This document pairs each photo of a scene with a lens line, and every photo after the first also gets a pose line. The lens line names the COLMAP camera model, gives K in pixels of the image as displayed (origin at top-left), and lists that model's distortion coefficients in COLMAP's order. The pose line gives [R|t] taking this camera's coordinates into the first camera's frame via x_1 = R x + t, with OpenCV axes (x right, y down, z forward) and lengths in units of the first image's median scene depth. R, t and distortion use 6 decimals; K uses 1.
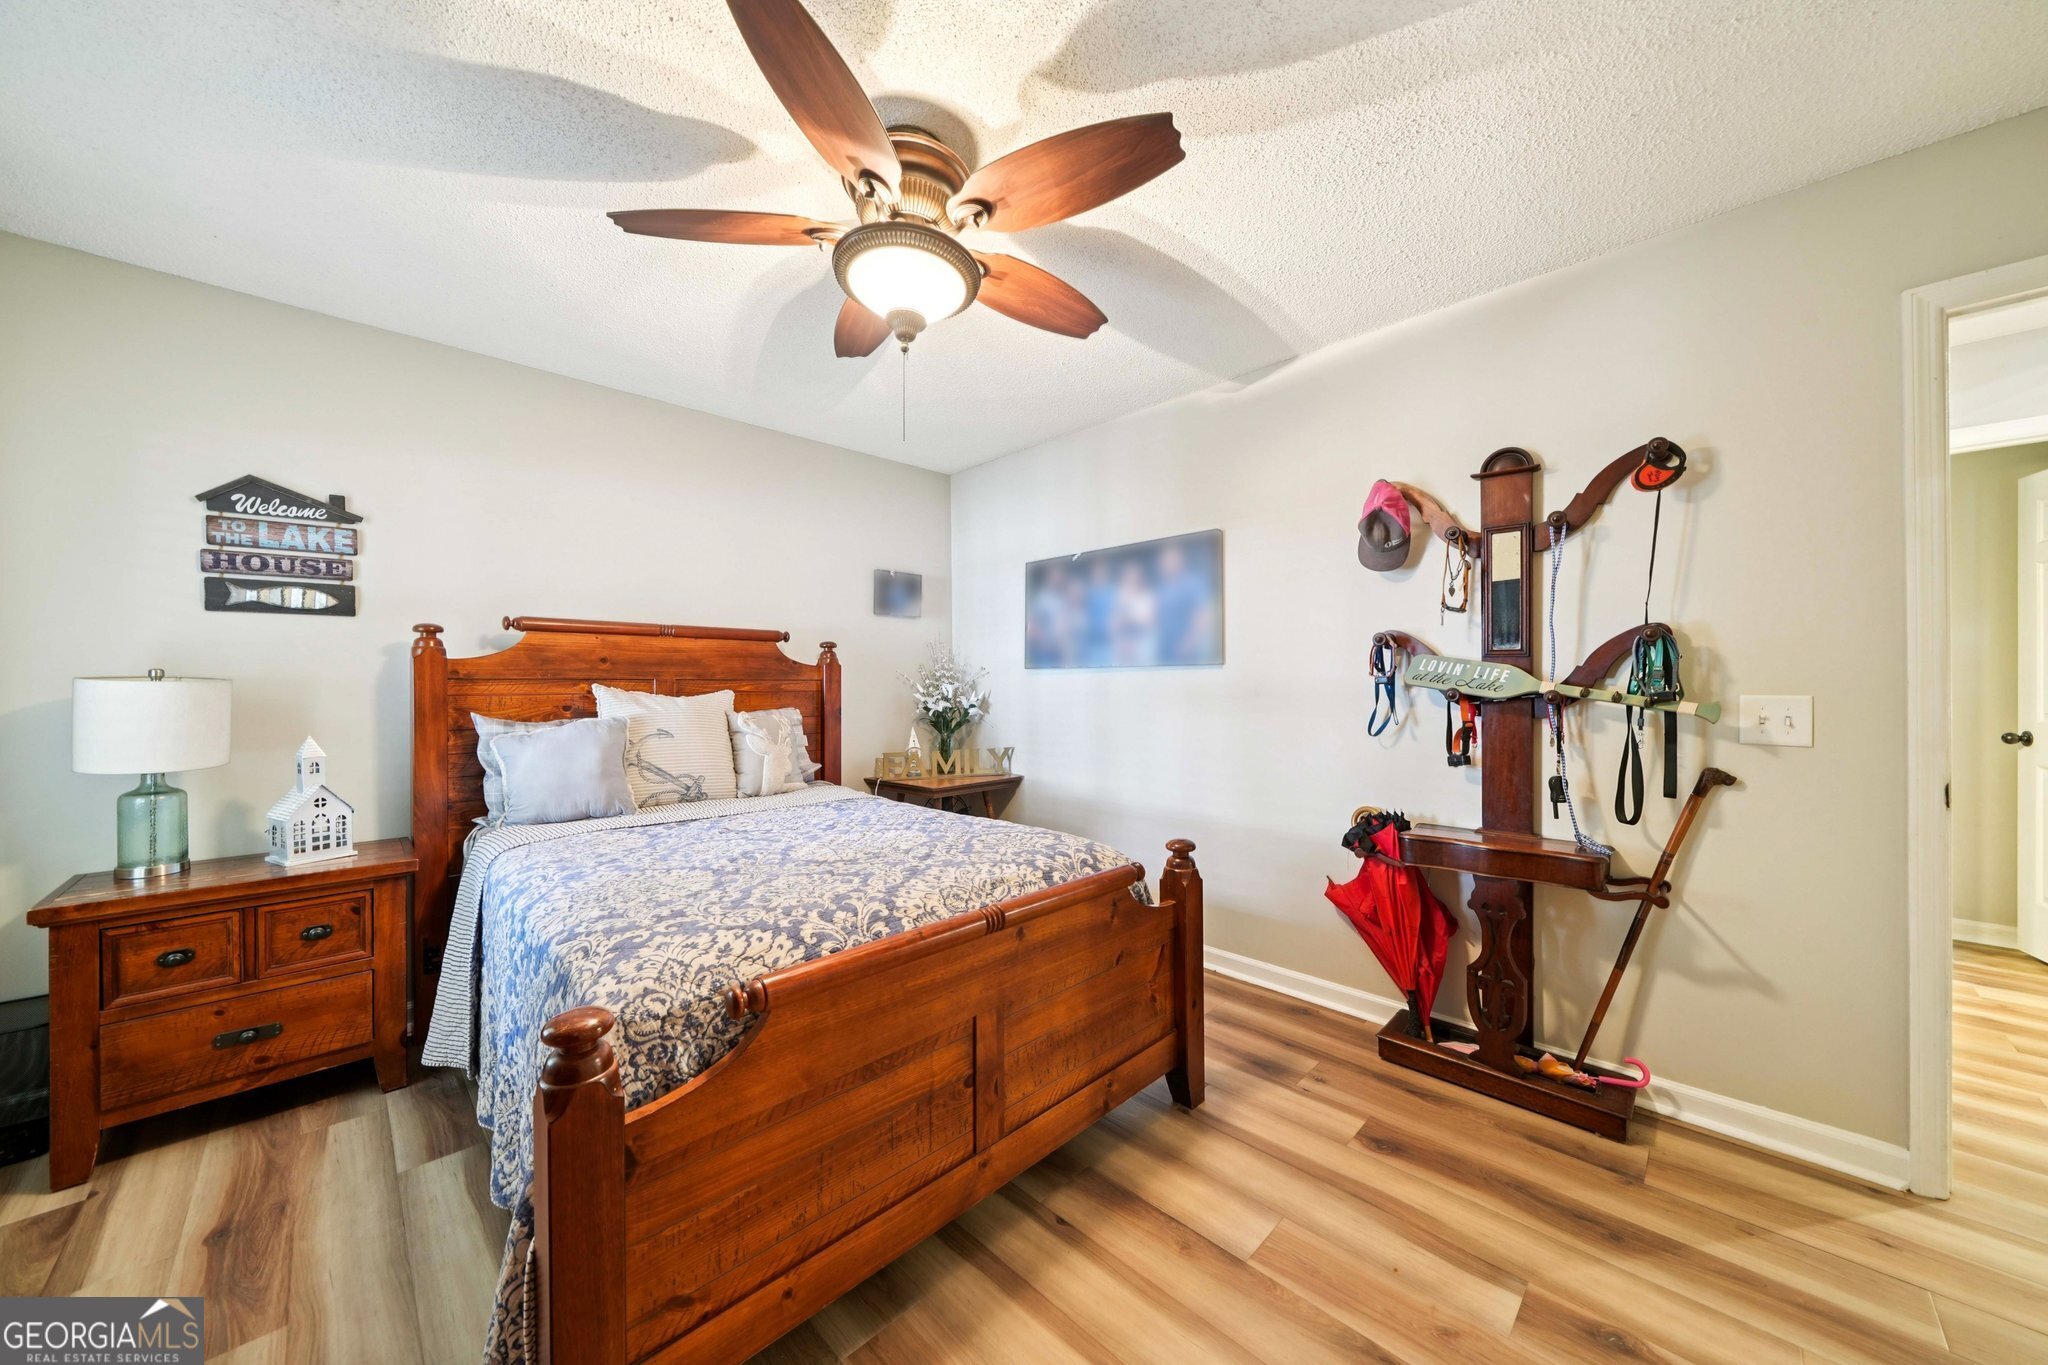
lens RADIAL K [[707.9, 0, 1024.0], [0, 707.9, 682.5], [0, 0, 1]] dist [-0.001755, 0.000044]
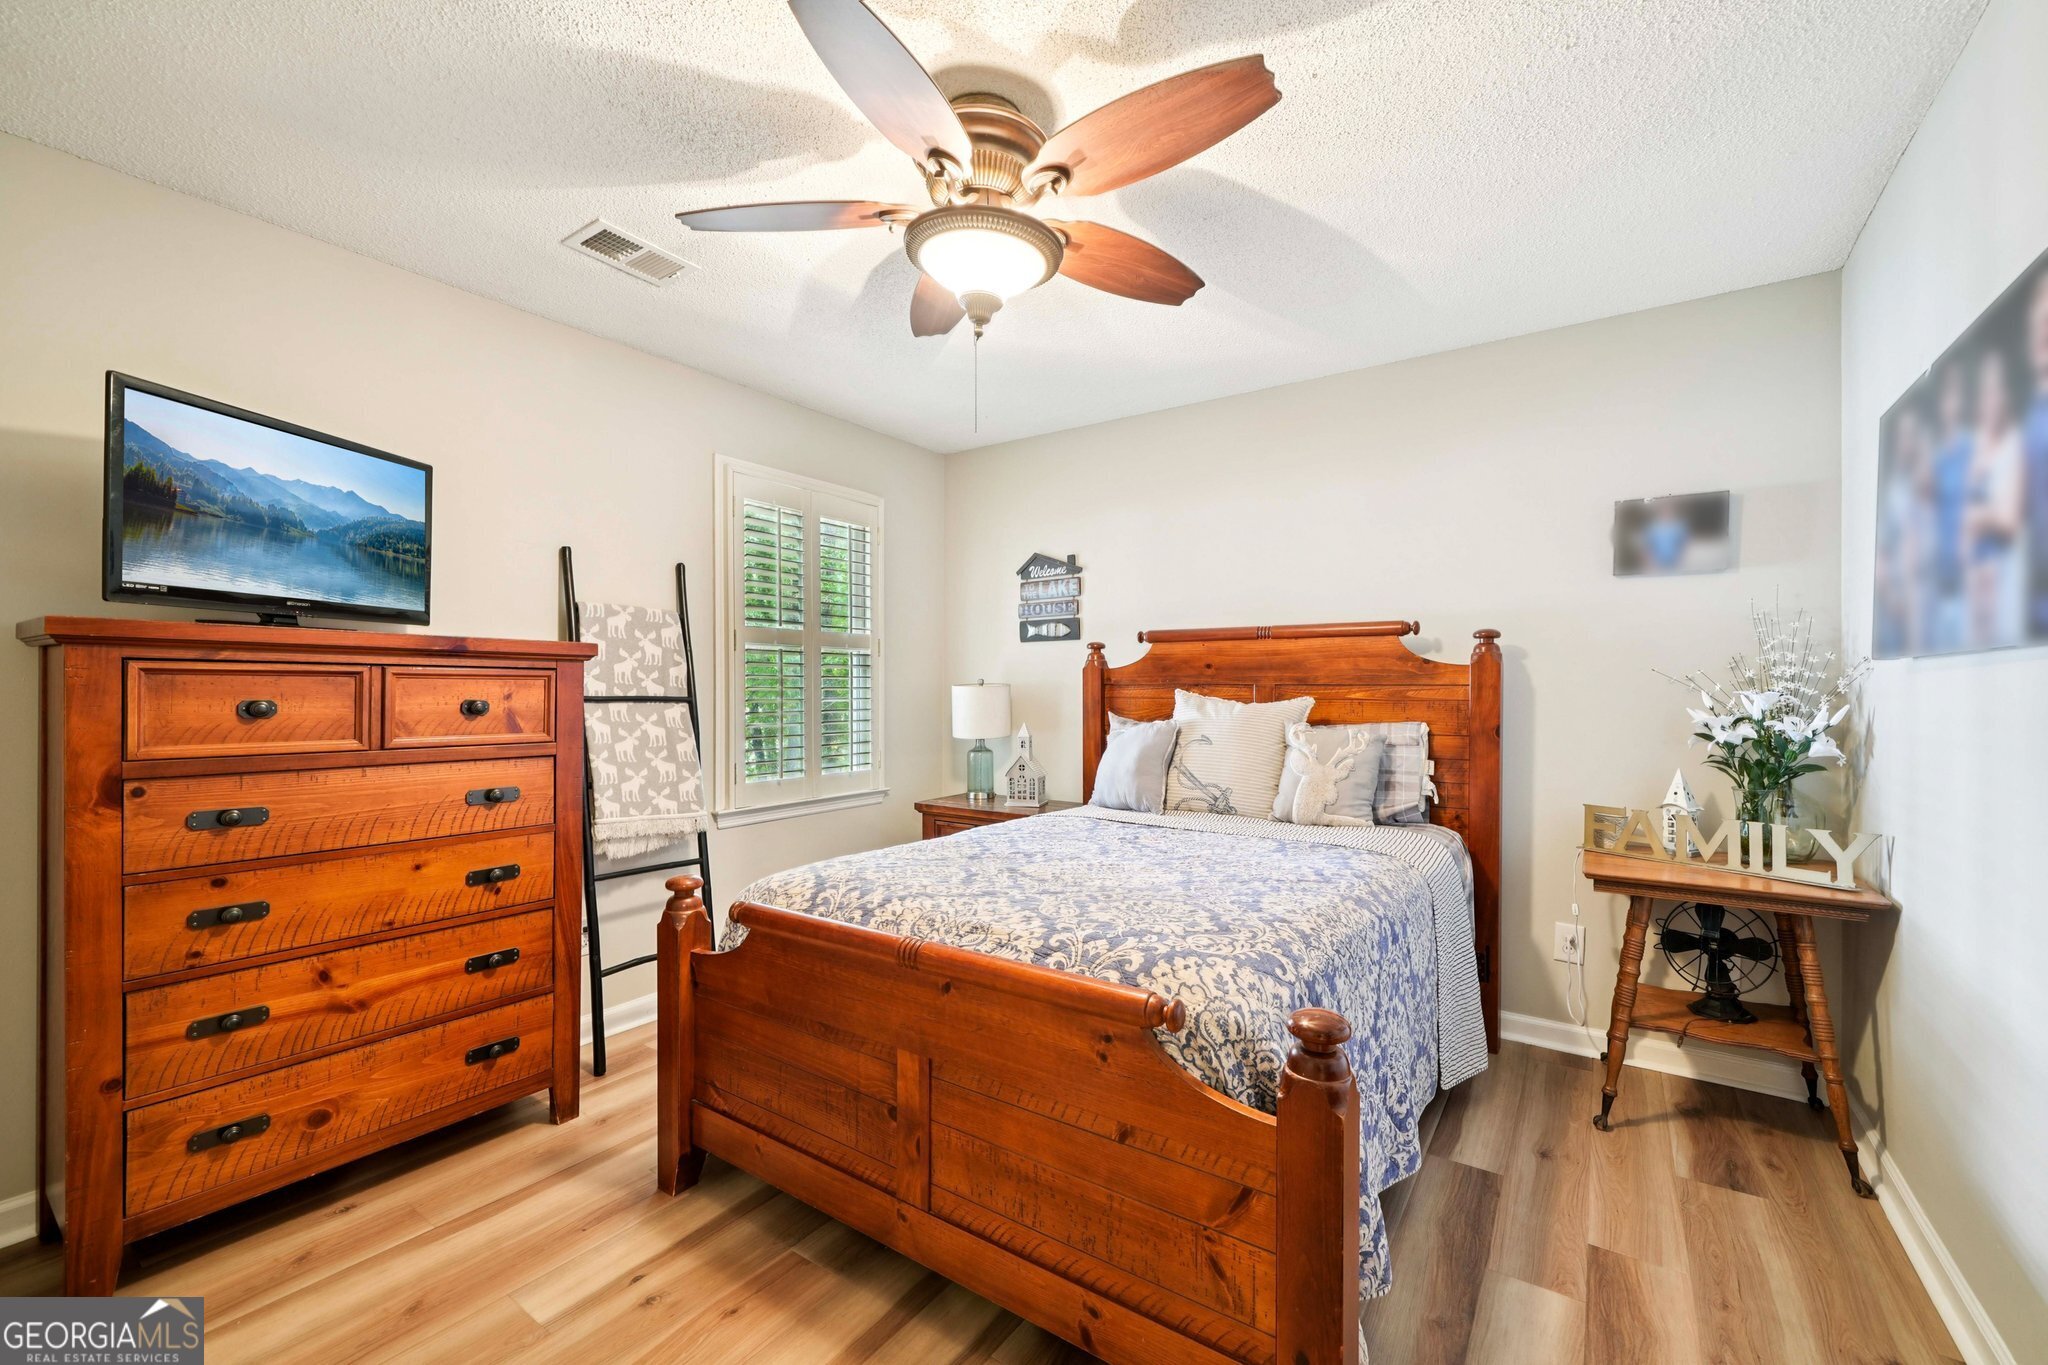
lens RADIAL K [[829.6, 0, 1028.7], [0, 829.6, 701.2], [0, 0, 1]] dist [0.001867, 0.000023]
pose [[0.185338, 0.017173, -0.982525, 0.631545], [-0.003005, 0.999853, 0.016909, -0.000105], [0.982670, -0.000181, 0.185362, 0.600498]]
